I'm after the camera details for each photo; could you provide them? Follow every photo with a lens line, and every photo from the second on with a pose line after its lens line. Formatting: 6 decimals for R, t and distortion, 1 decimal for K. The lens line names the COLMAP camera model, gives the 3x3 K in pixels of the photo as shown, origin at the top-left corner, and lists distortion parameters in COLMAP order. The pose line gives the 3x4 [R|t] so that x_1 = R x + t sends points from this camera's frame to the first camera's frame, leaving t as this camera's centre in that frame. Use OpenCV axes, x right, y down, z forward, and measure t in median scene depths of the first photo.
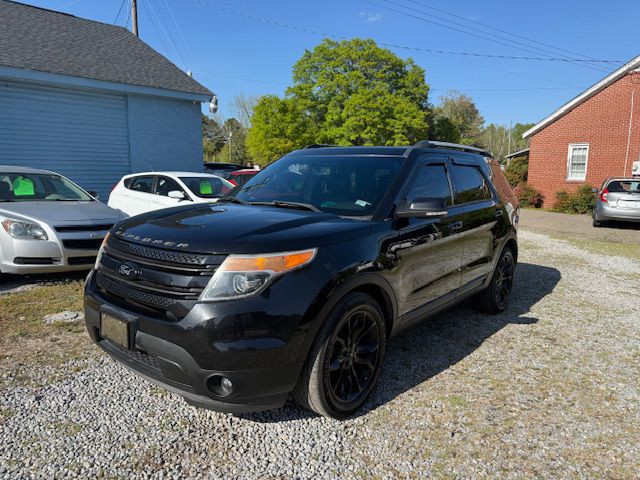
lens RADIAL K [[449.0, 0, 323.2], [0, 449.0, 236.1], [0, 0, 1]] dist [0.034022, -0.039254]
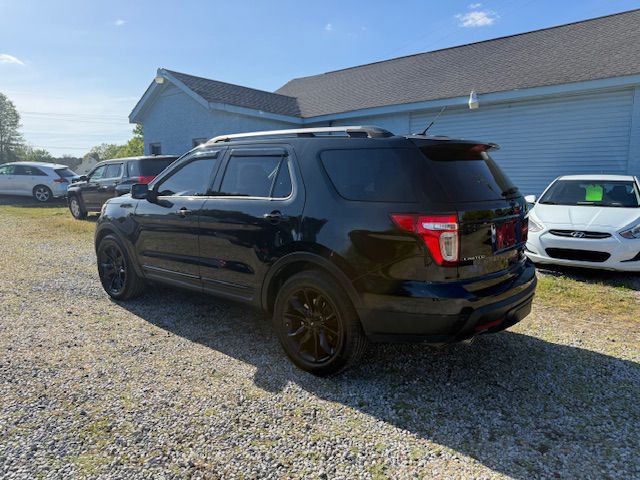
lens RADIAL K [[449.0, 0, 317.1], [0, 449.0, 242.4], [0, 0, 1]] dist [0.034022, -0.039254]
pose [[-0.014622, 0.130654, -0.991320, 0.999376], [-0.140724, 0.981289, 0.131407, -0.109342], [0.989941, 0.141424, 0.004038, 0.948064]]
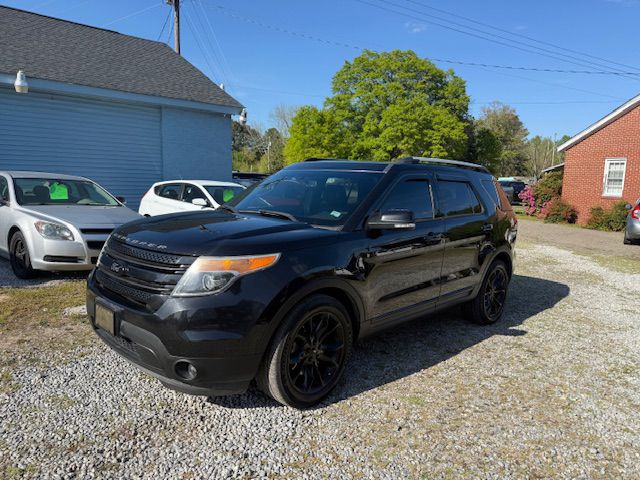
lens RADIAL K [[449.0, 0, 323.8], [0, 449.0, 239.5], [0, 0, 1]] dist [0.034022, -0.039254]
pose [[0.996427, 0.028890, -0.079365, 0.086324], [-0.030030, 0.999462, -0.013211, 0.001963], [0.078941, 0.015547, 0.996758, -0.051129]]
